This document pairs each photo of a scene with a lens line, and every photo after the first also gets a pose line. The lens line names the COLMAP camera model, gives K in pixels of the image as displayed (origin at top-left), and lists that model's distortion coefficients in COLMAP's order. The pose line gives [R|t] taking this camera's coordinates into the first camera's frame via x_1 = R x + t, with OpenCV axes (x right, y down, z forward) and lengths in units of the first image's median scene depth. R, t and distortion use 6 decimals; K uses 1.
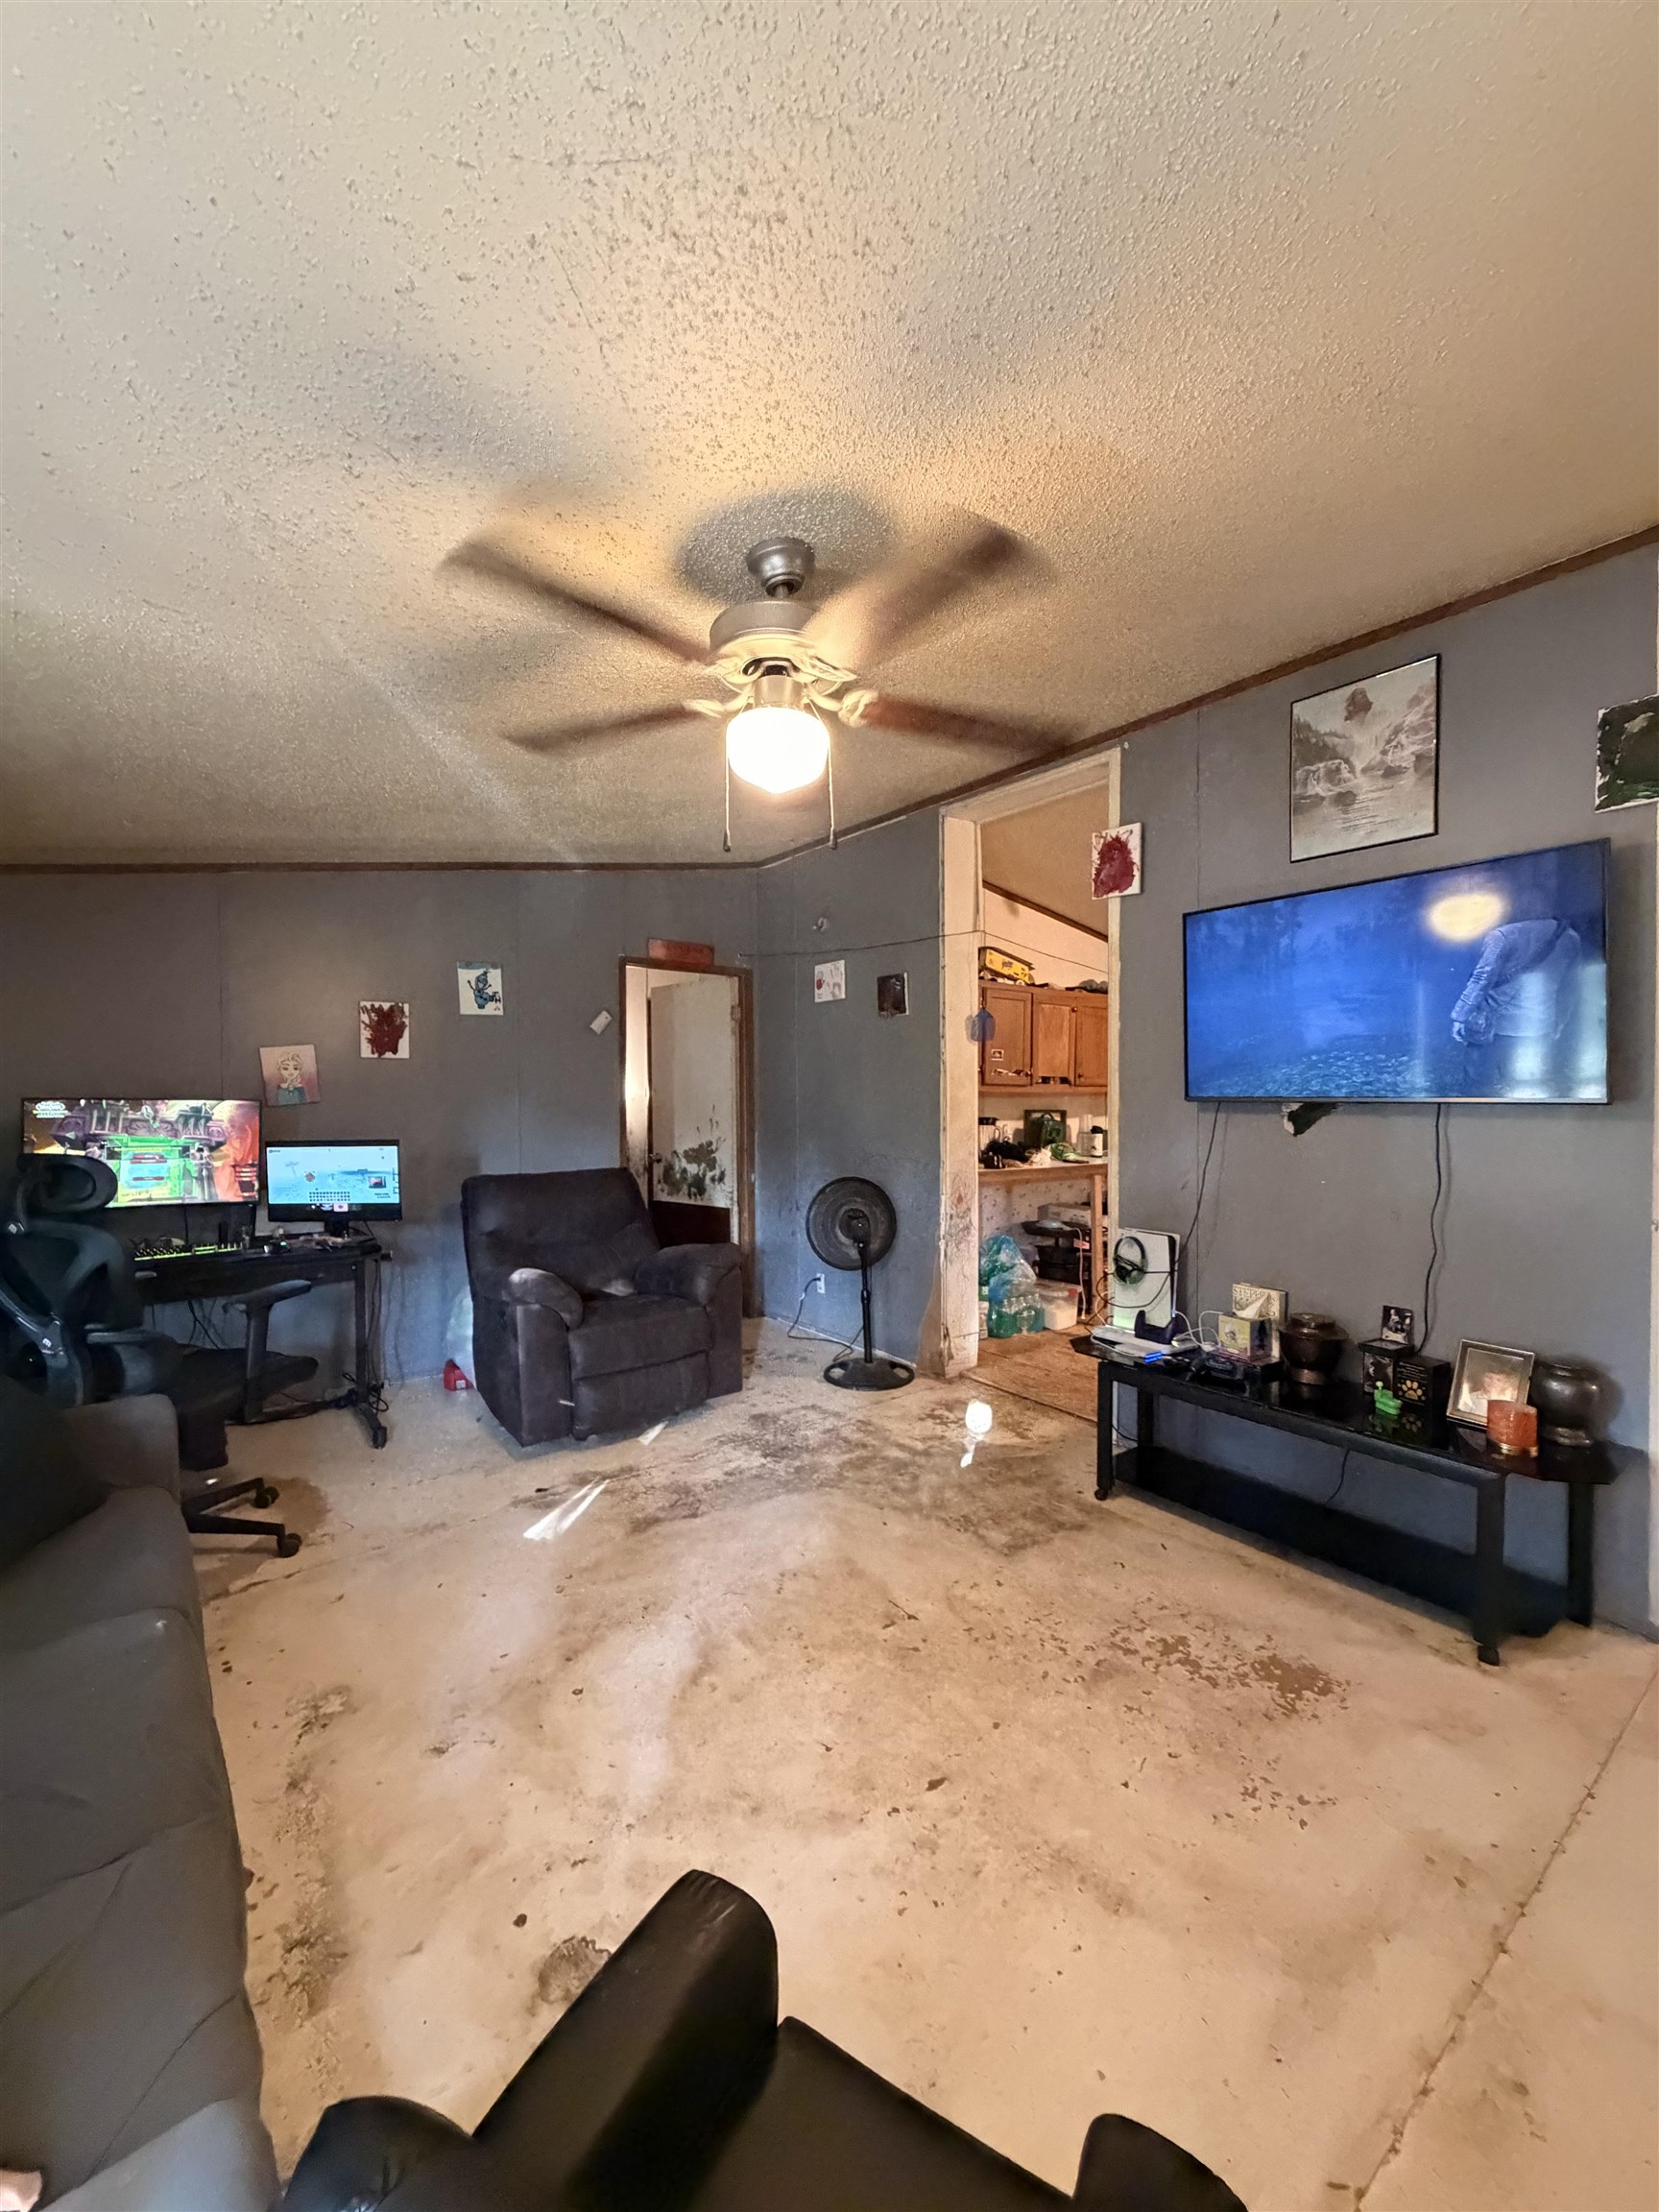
lens RADIAL K [[886.3, 0, 829.9], [0, 886.3, 1109.2], [0, 0, 1]] dist [-0.002975, 0.000942]
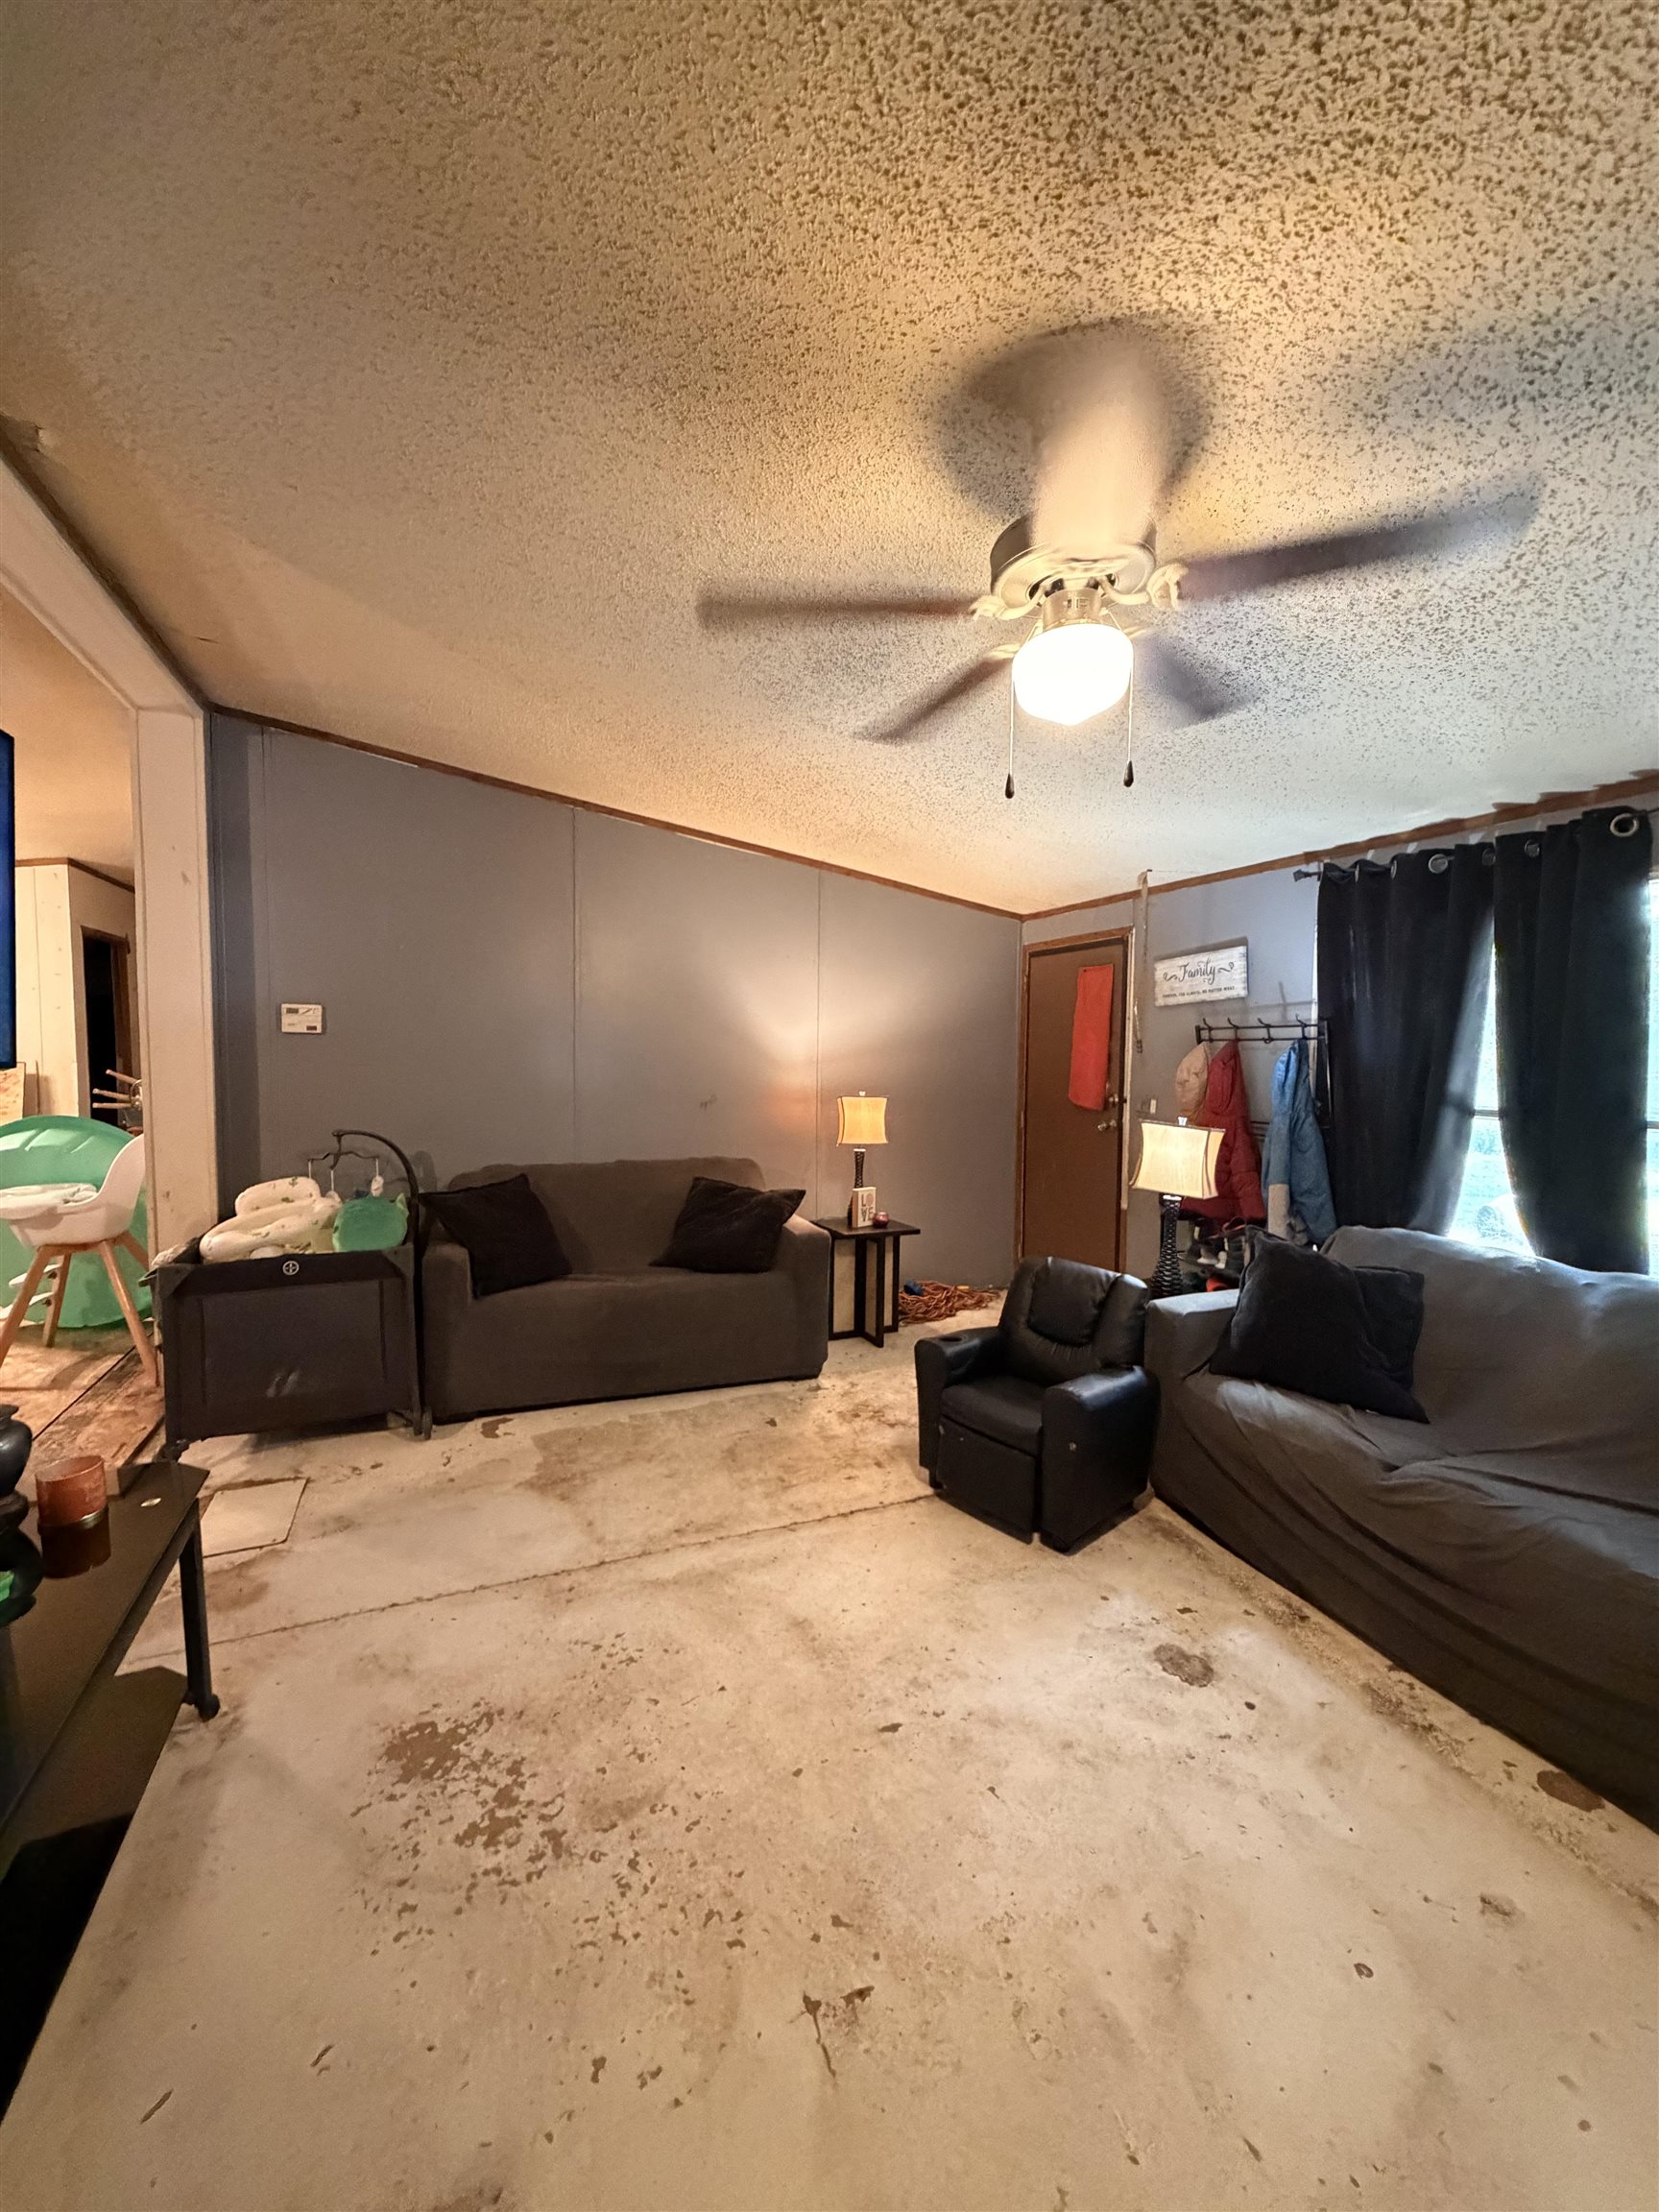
lens RADIAL K [[886.3, 0, 829.0], [0, 886.3, 1104.9], [0, 0, 1]] dist [-0.002975, 0.000942]
pose [[-0.963961, -0.023232, 0.265027, -0.067486], [-0.002104, 0.996814, 0.079727, -0.046708], [-0.266035, 0.076296, -0.960939, 1.937950]]
